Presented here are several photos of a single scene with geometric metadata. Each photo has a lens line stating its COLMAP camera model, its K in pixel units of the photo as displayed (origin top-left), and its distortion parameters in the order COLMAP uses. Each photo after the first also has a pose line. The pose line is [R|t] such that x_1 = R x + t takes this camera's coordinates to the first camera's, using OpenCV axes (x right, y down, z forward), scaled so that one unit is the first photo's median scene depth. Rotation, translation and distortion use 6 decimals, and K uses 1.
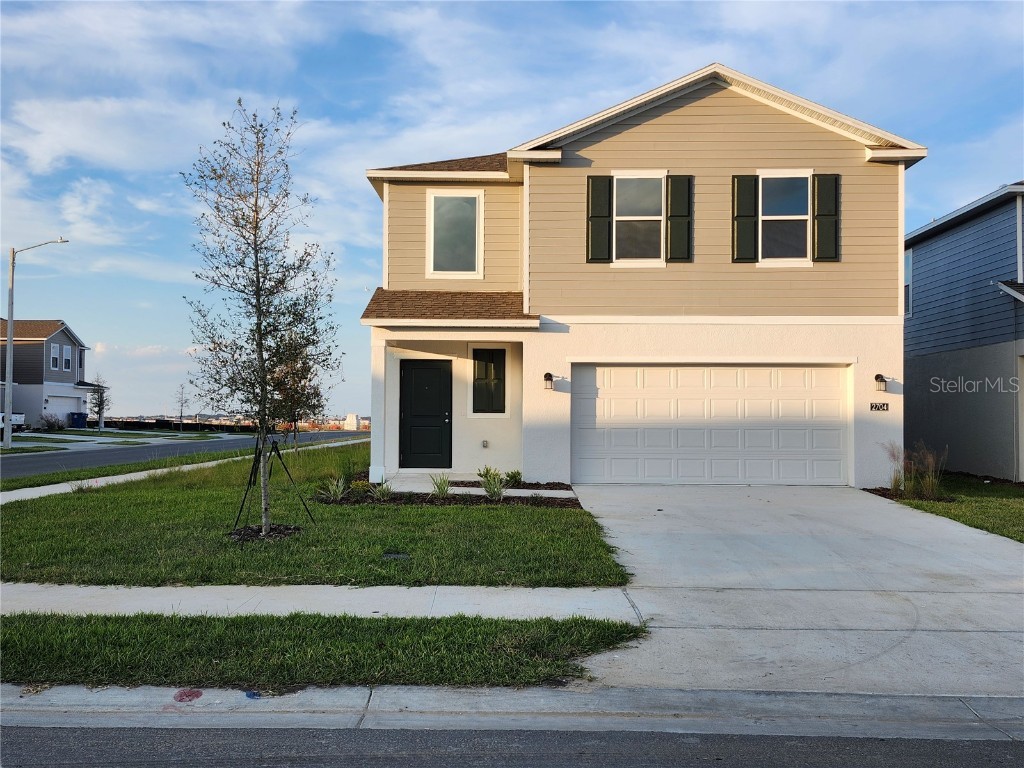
lens RADIAL K [[964.4, 0, 512.0], [0, 964.4, 384.0], [0, 0, 1]] dist [0.080794, -0.016252]
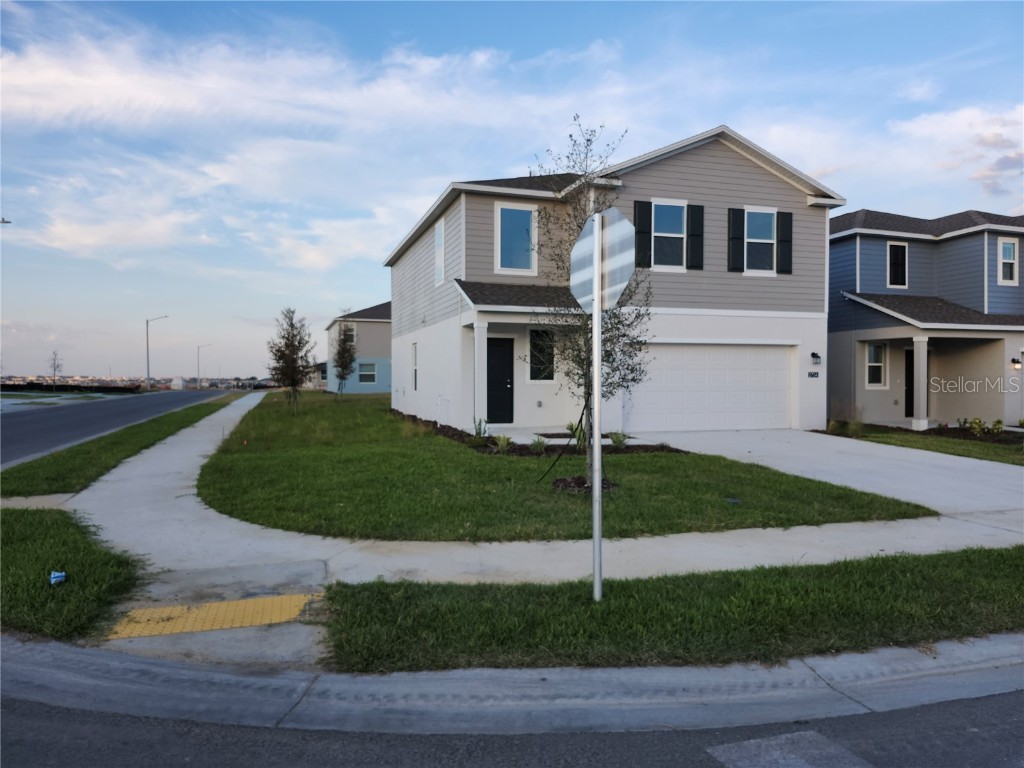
lens RADIAL K [[731.0, 0, 512.0], [0, 731.0, 384.0], [0, 0, 1]] dist [0.061126, -0.104591]
pose [[0.949696, -0.005428, 0.313127, -0.396927], [-0.007107, 0.999219, 0.038874, -0.002488], [-0.313093, -0.039144, 0.948915, 0.090087]]
